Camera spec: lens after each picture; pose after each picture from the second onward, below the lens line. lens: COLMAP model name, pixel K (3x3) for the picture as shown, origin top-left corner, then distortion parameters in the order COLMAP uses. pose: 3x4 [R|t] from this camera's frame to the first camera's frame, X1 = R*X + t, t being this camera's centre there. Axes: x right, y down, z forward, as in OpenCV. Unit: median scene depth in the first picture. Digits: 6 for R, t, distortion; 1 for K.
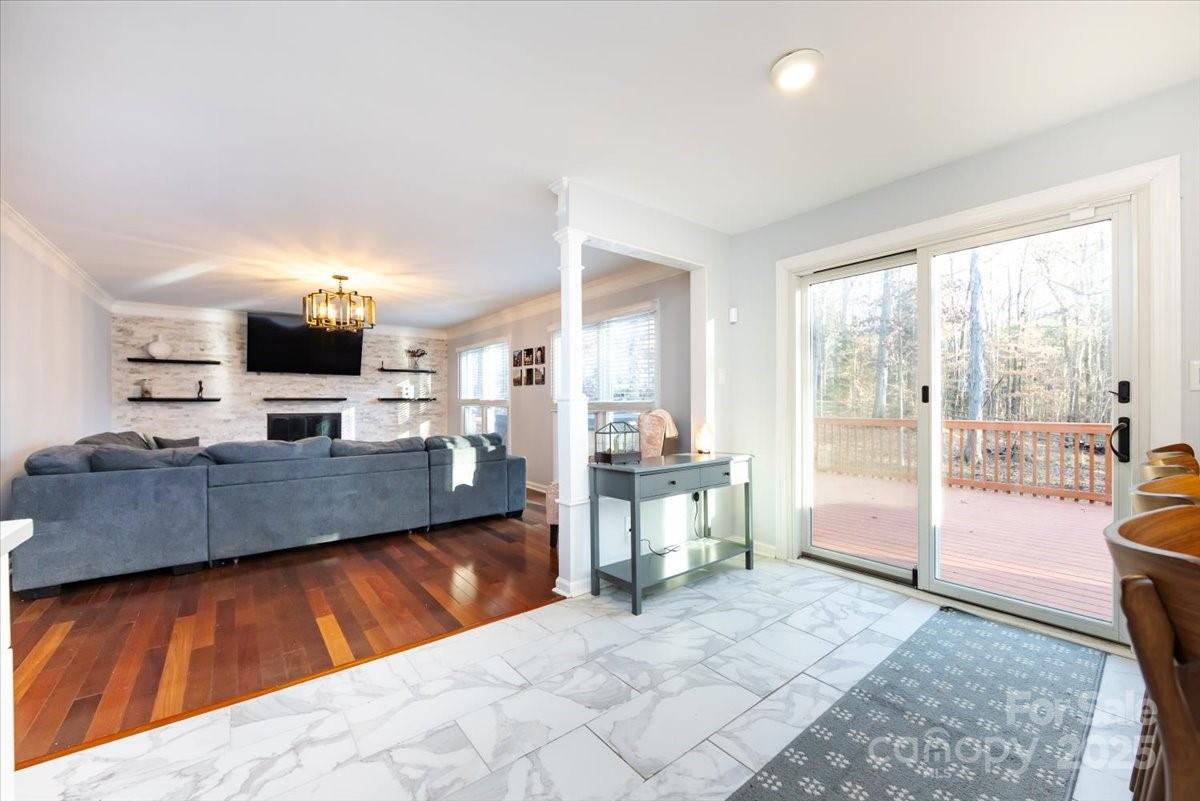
lens RADIAL K [[470.0, 0, 598.1], [0, 470.0, 402.0], [0, 0, 1]] dist [-0.002701, -0.000487]
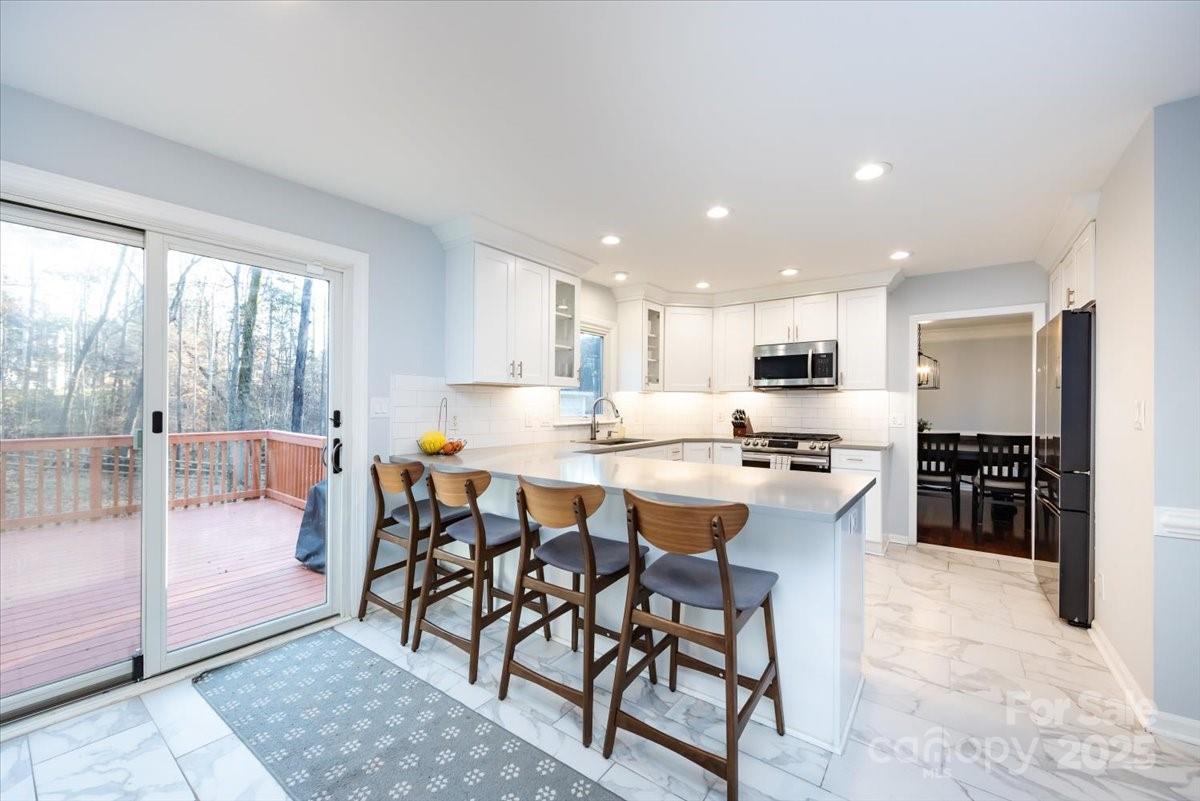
lens RADIAL K [[470.0, 0, 598.1], [0, 470.0, 402.0], [0, 0, 1]] dist [-0.002701, -0.000487]
pose [[-0.257684, 0.006399, 0.966208, -0.107302], [-0.005124, 0.999955, -0.007989, -0.021019], [-0.966216, -0.007009, -0.257640, 0.219216]]
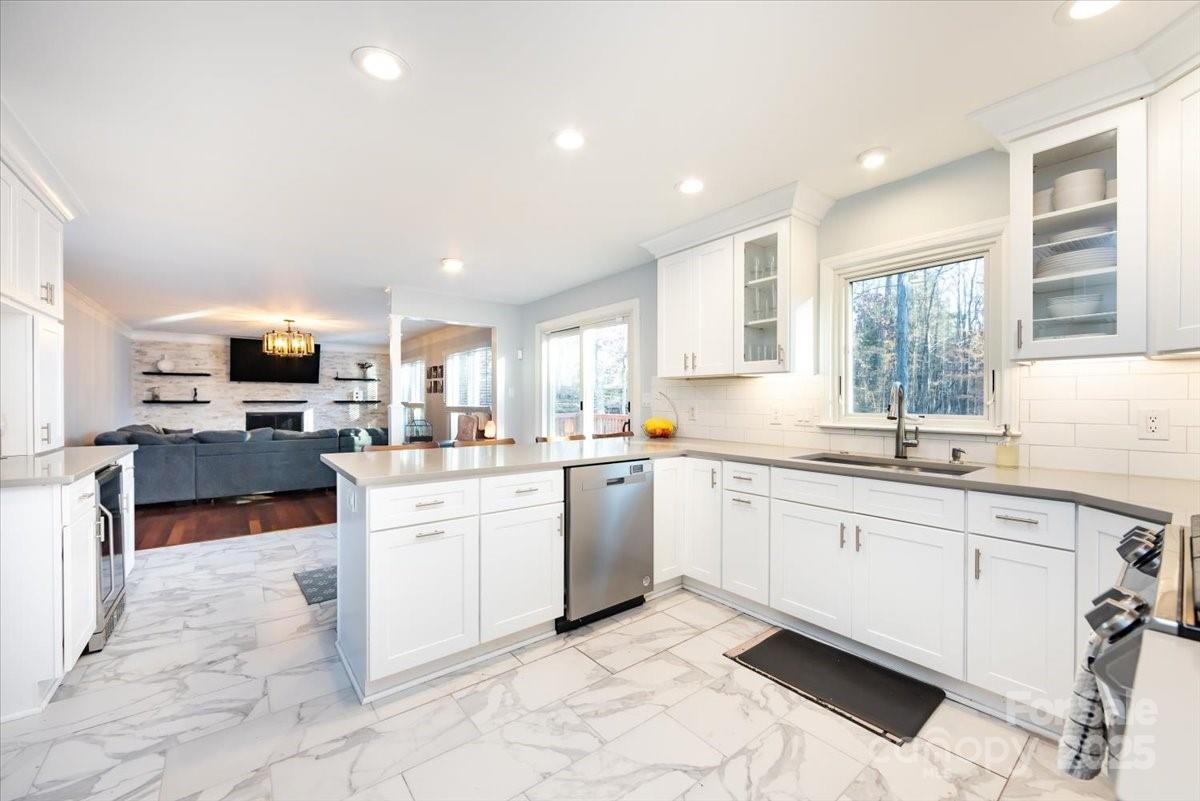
lens RADIAL K [[470.0, 0, 598.1], [0, 470.0, 402.0], [0, 0, 1]] dist [-0.002701, -0.000487]
pose [[0.999978, 0.006277, -0.001922, 0.339944], [-0.006271, 0.999975, 0.003227, -0.017089], [0.001942, -0.003215, 0.999993, -0.376926]]
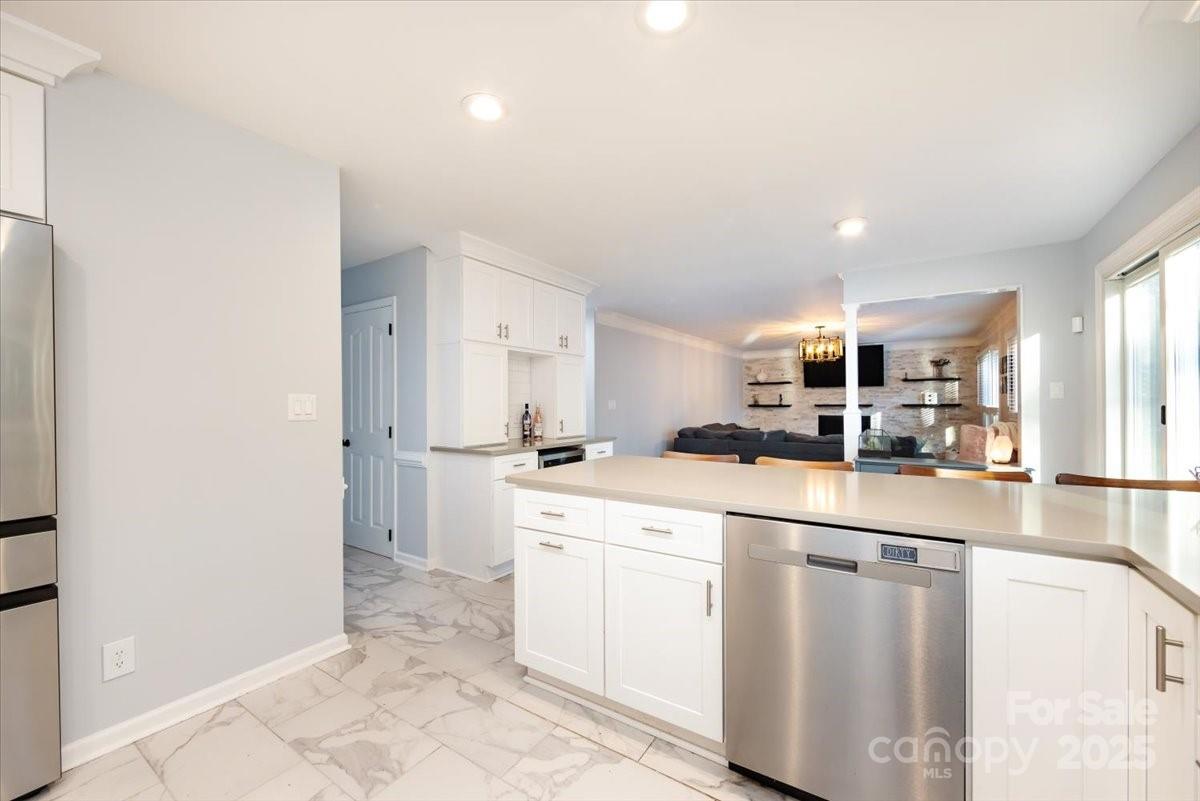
lens RADIAL K [[470.0, 0, 598.1], [0, 470.0, 402.0], [0, 0, 1]] dist [-0.002701, -0.000487]
pose [[0.314412, -0.001830, -0.949285, 0.530904], [0.003373, 0.999994, -0.000811, -0.019918], [0.949281, -0.002947, 0.314416, -0.124387]]
